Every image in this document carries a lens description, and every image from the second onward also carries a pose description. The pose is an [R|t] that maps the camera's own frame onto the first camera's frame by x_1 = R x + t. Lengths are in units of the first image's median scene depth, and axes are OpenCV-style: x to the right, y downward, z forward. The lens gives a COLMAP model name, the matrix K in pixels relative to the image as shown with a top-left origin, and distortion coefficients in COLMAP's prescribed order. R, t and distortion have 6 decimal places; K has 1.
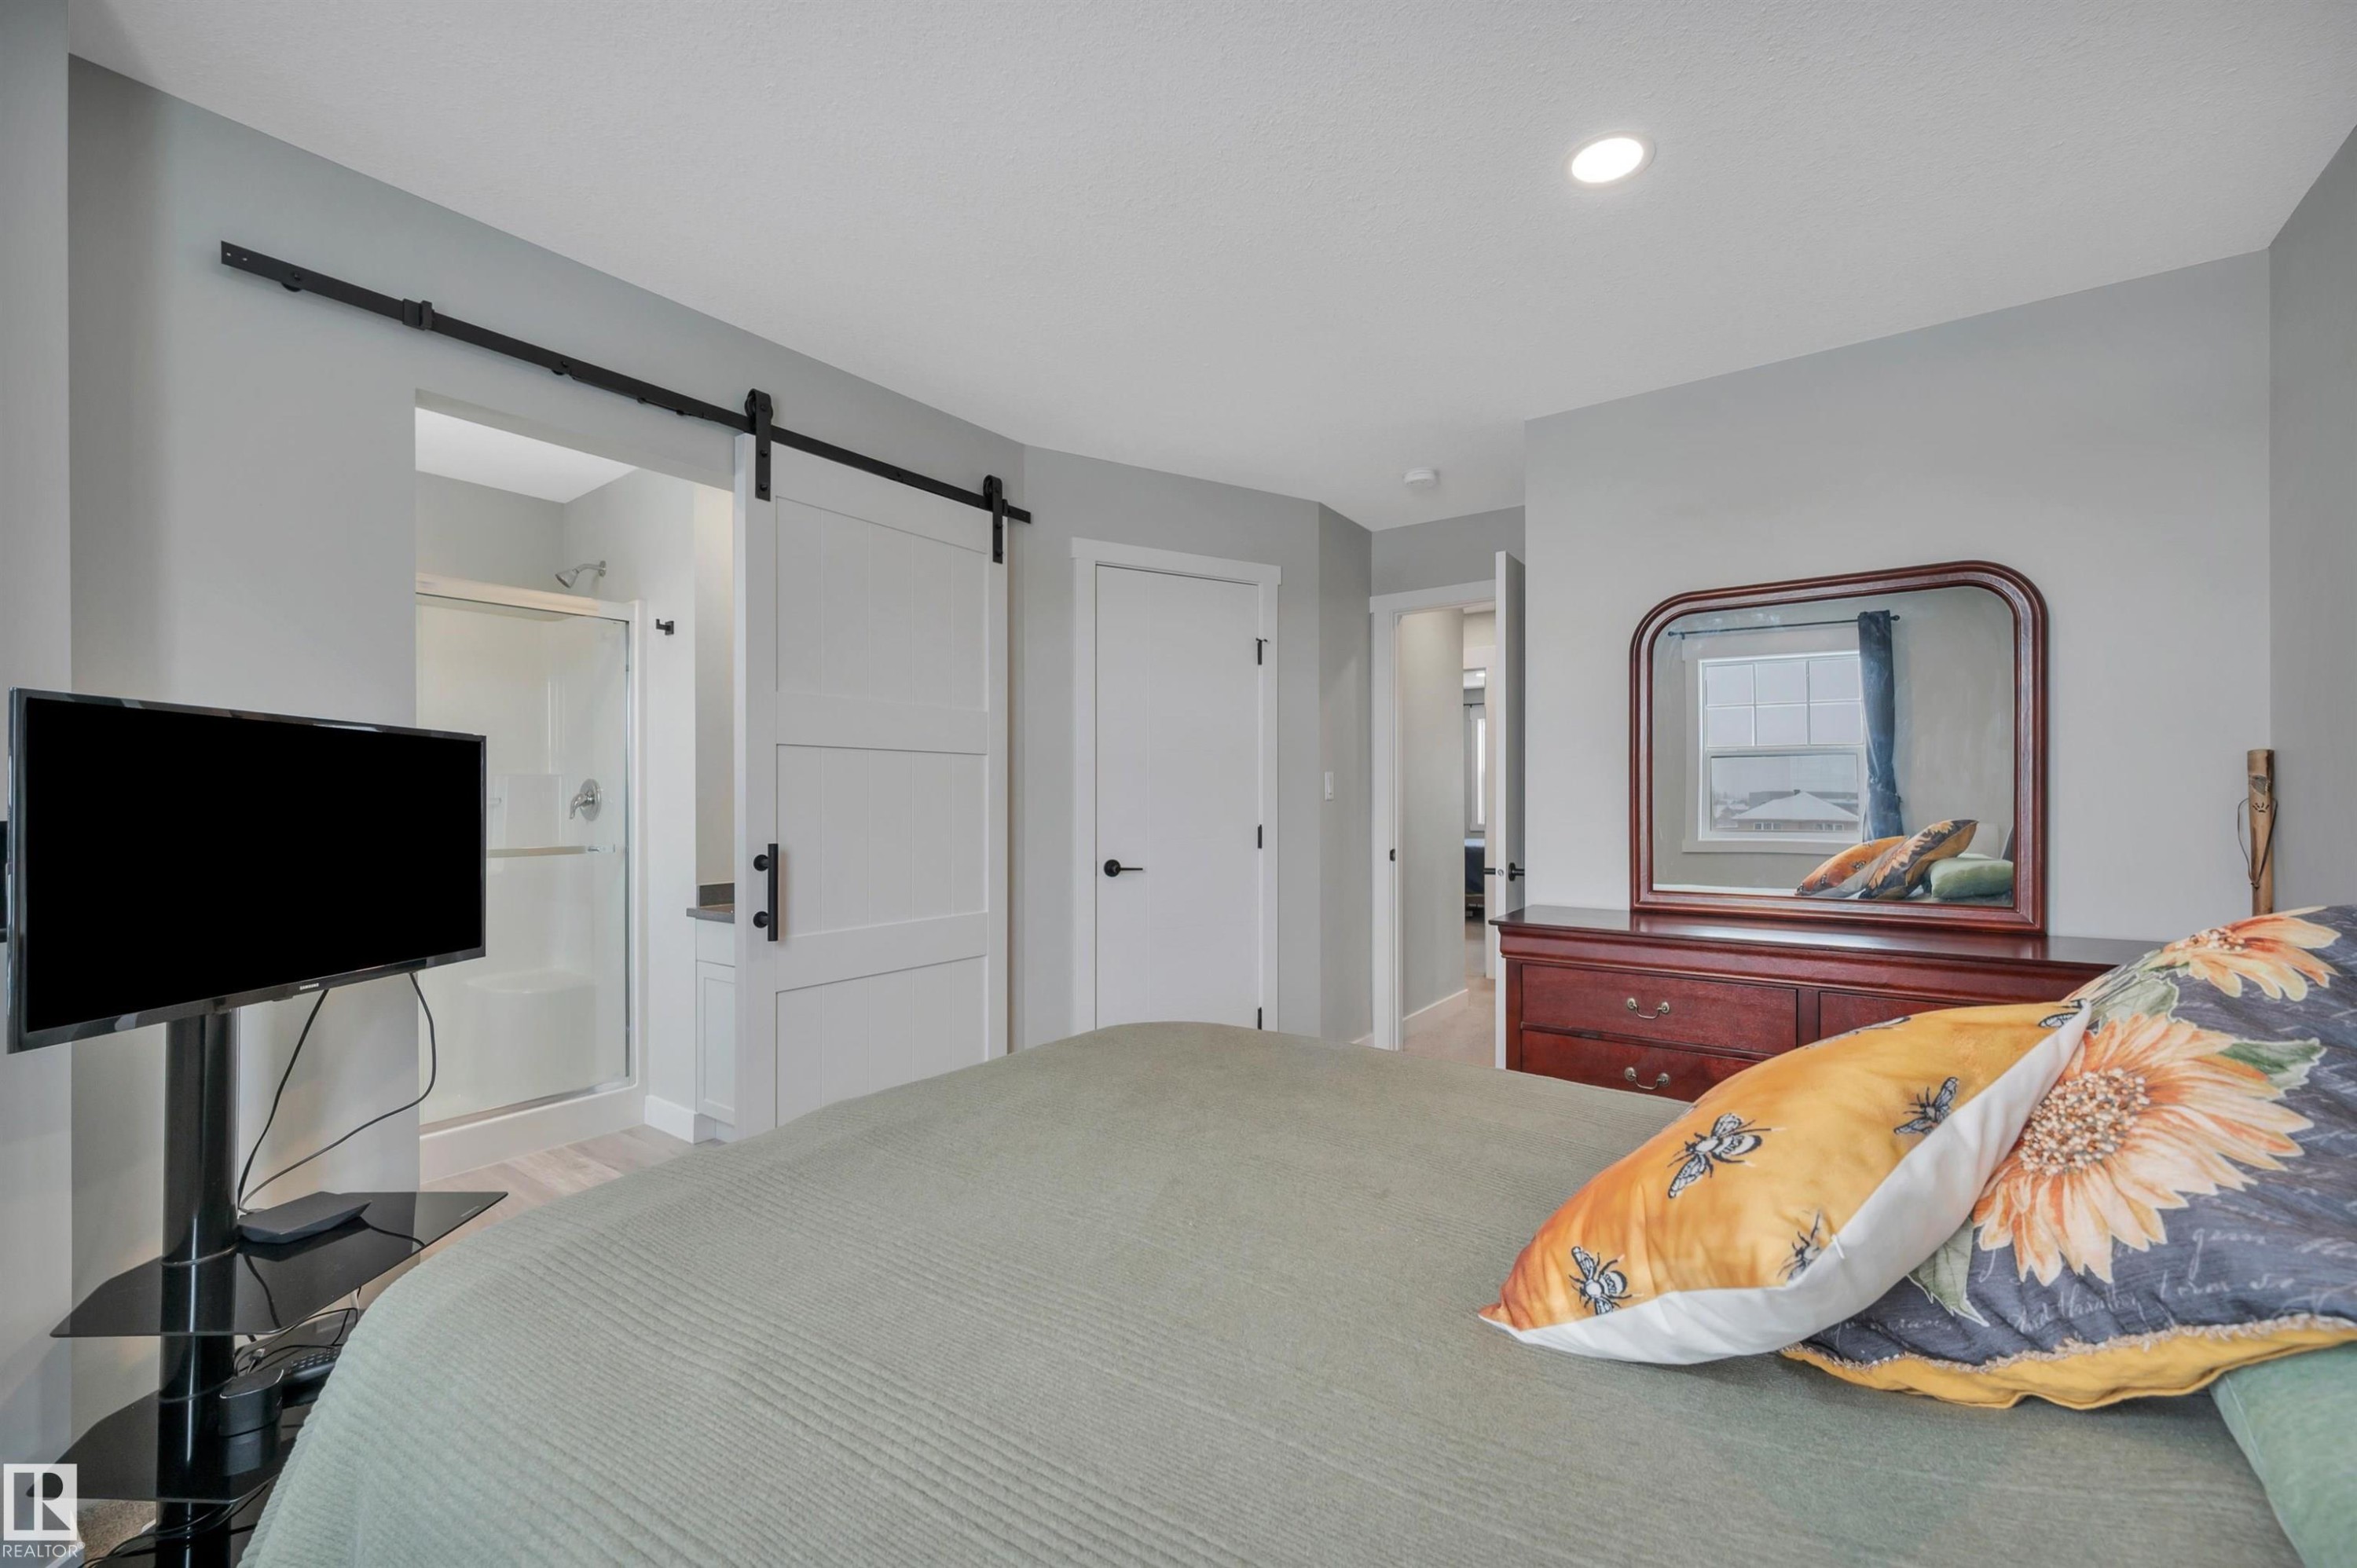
lens RADIAL K [[988.5, 0, 1195.6], [0, 988.5, 793.7], [0, 0, 1]] dist [-0.001197, -0.000172]
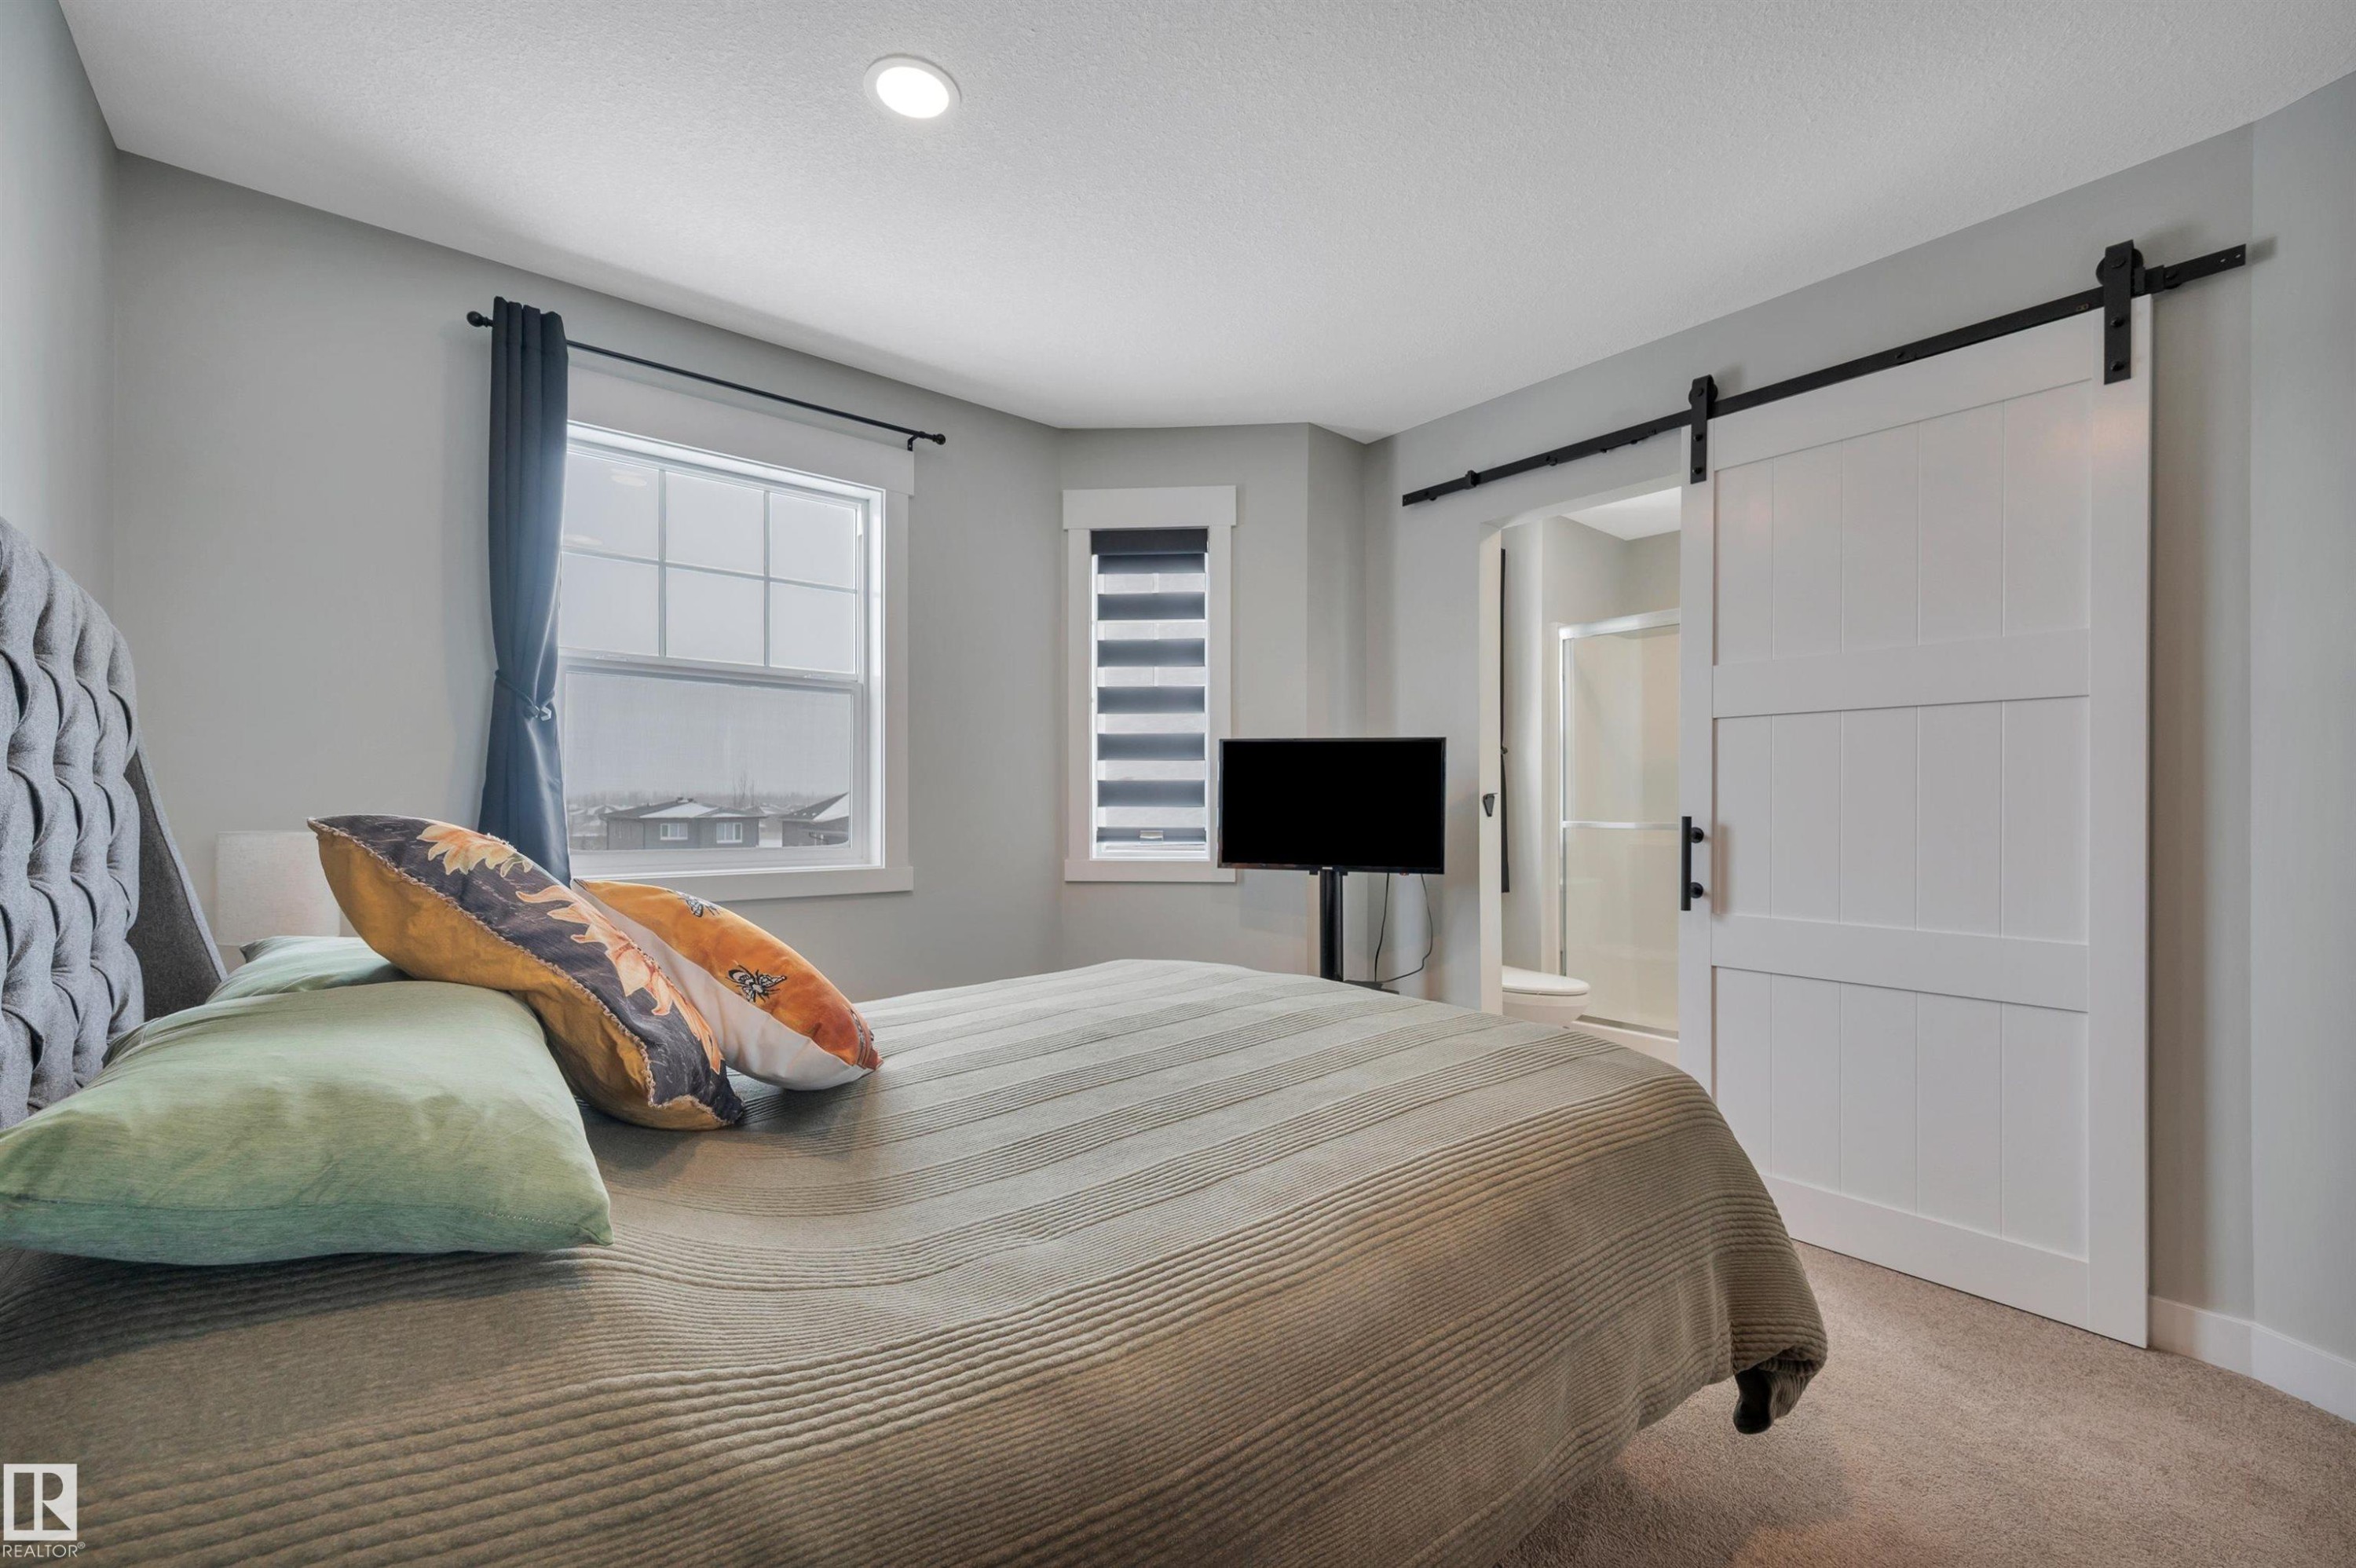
lens RADIAL K [[988.1, 0, 1195.1], [0, 988.1, 793.7], [0, 0, 1]] dist [-0.001197, -0.000172]
pose [[-0.259752, -0.011224, -0.965610, 0.885406], [0.007685, 0.999877, -0.013689, 0.049499], [0.965645, -0.010976, -0.259634, 0.966435]]
